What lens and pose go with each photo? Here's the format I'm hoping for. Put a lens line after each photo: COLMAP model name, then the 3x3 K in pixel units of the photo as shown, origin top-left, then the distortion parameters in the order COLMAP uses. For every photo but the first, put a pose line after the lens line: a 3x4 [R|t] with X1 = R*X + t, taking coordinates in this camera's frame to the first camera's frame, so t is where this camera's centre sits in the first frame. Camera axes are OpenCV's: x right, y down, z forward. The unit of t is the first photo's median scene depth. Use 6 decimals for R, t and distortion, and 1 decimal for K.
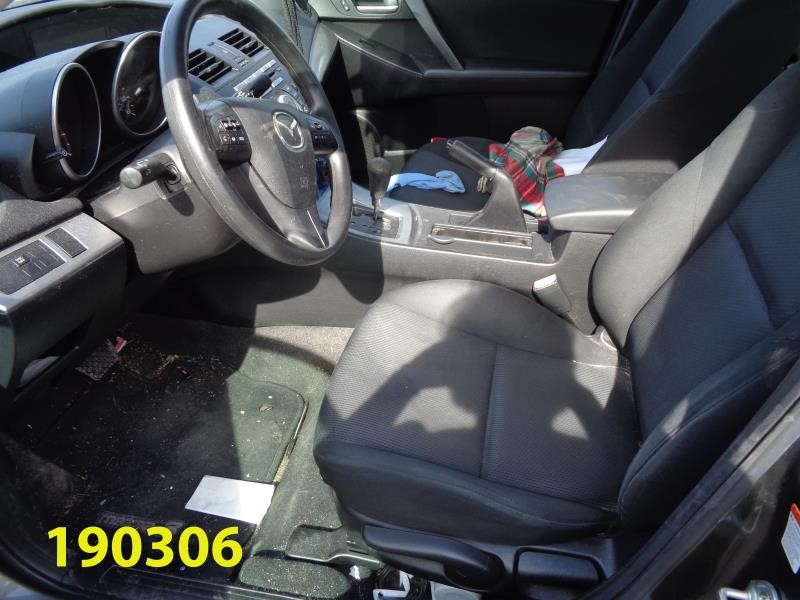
lens RADIAL K [[592.2, 0, 396.3], [0, 592.2, 301.7], [0, 0, 1]] dist [-0.009719, 0.004060]
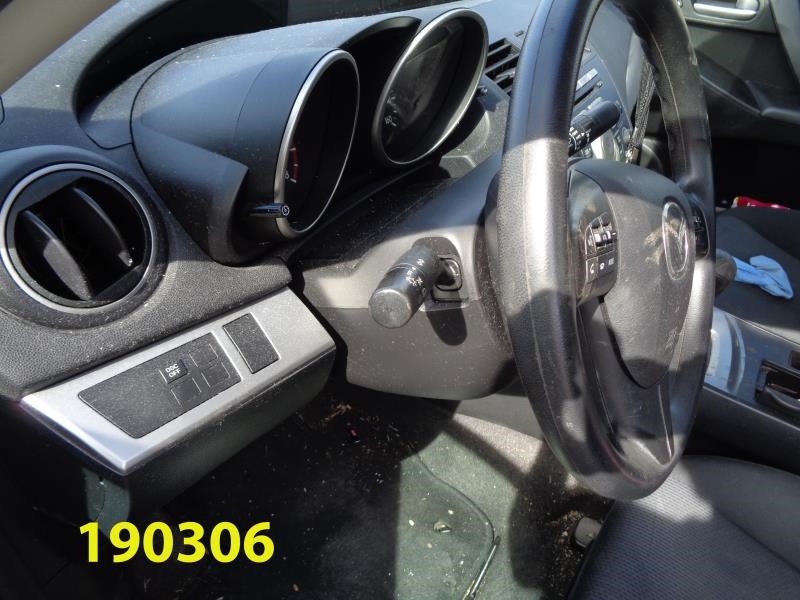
lens RADIAL K [[592.2, 0, 396.3], [0, 592.2, 301.7], [0, 0, 1]] dist [-0.009719, 0.004060]
pose [[0.927761, 0.273864, -0.253491, -0.201583], [-0.265536, 0.961756, 0.067206, -0.157725], [0.262202, 0.004960, 0.965000, 0.328770]]
